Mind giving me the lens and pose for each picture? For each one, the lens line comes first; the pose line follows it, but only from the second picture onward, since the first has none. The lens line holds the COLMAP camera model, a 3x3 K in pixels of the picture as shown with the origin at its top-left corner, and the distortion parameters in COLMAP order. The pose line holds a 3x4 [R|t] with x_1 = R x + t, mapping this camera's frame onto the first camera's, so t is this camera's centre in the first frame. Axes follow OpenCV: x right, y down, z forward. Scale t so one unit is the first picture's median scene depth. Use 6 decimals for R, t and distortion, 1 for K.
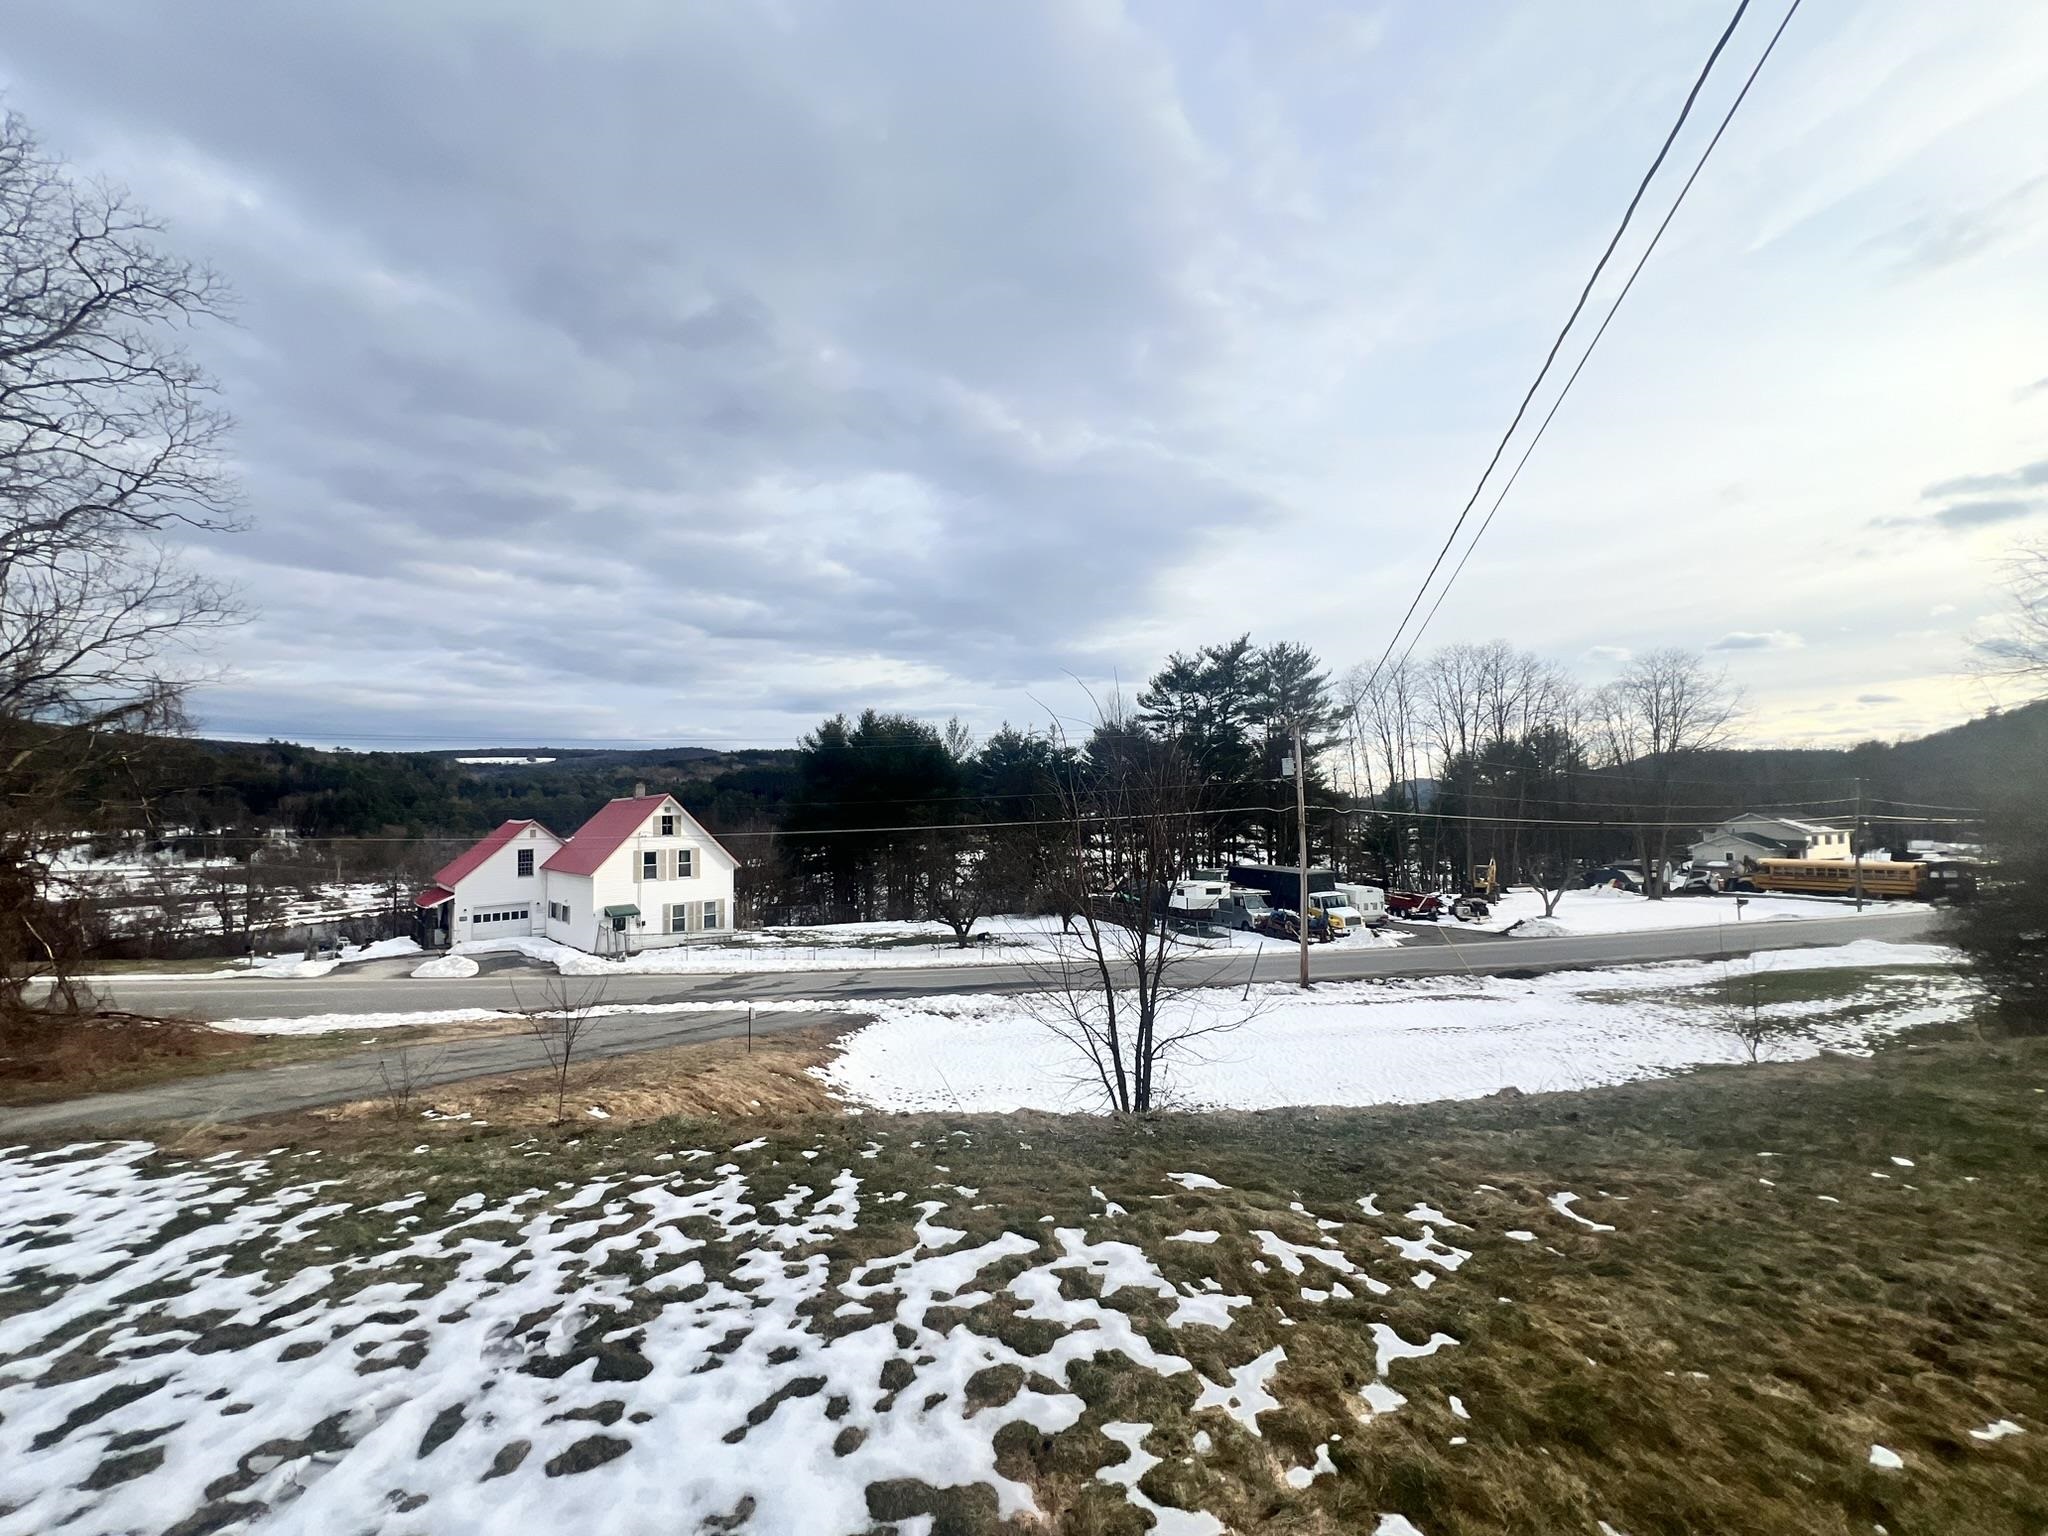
lens RADIAL K [[823.5, 0, 1019.4], [0, 823.5, 763.4], [0, 0, 1]] dist [-0.004052, -0.000124]
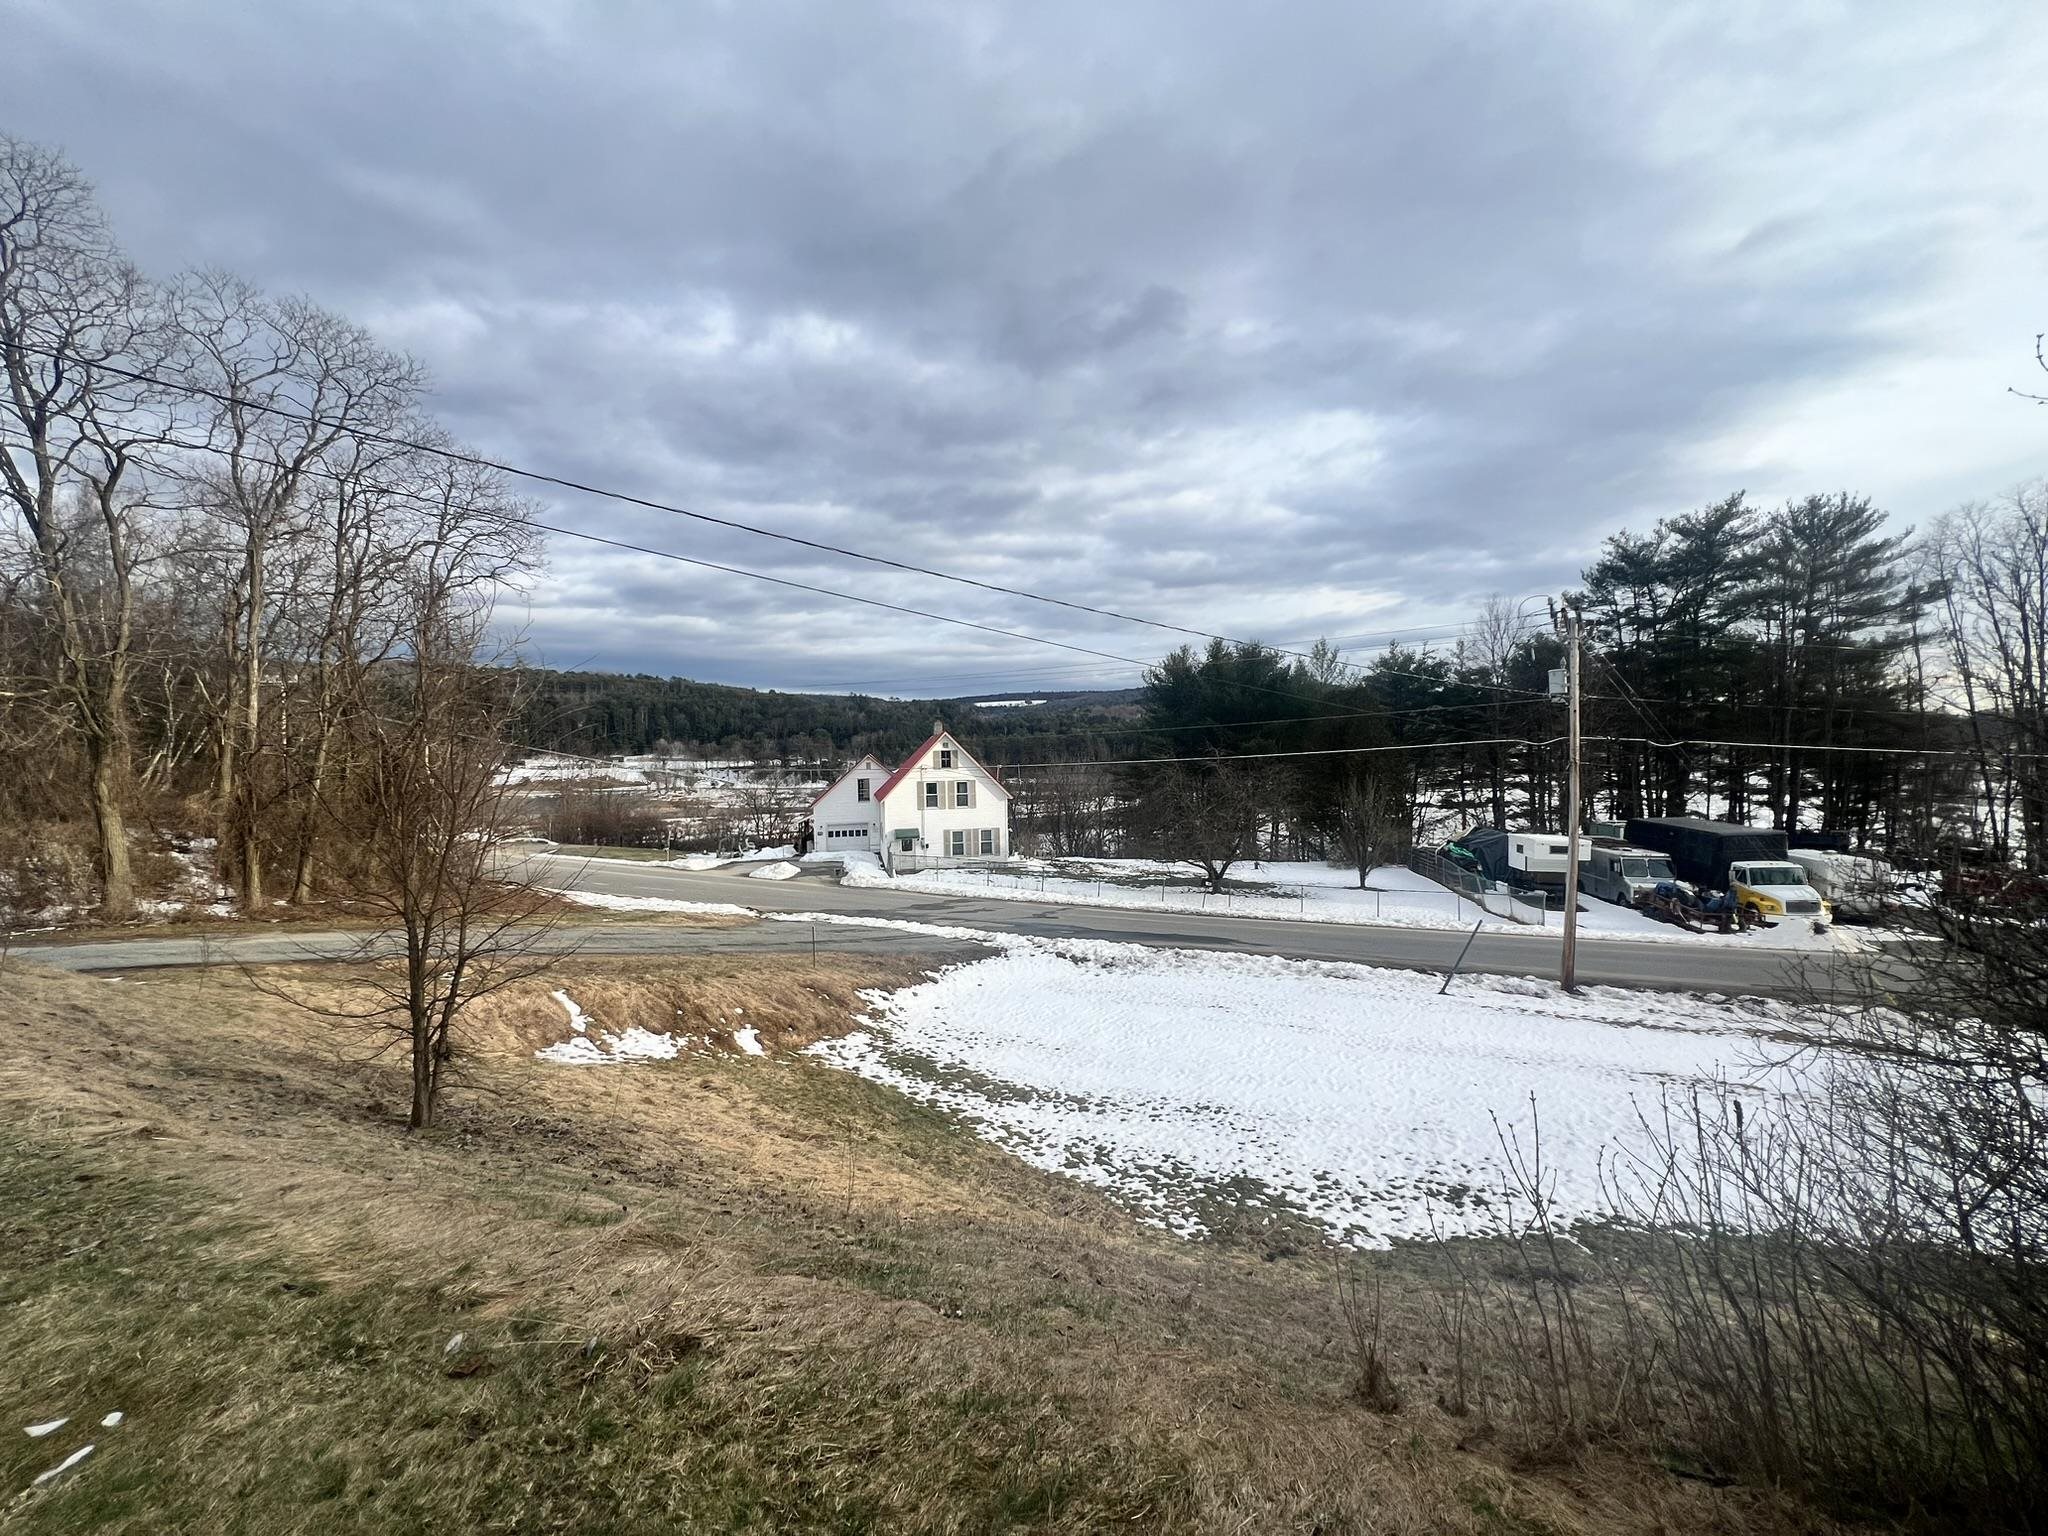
lens RADIAL K [[823.5, 0, 1021.5], [0, 823.5, 764.3], [0, 0, 1]] dist [-0.004052, -0.000124]
pose [[0.850529, 0.008334, -0.525863, 0.166182], [0.034109, 0.996895, 0.070967, 0.005135], [0.524821, -0.078296, 0.847604, 0.083206]]
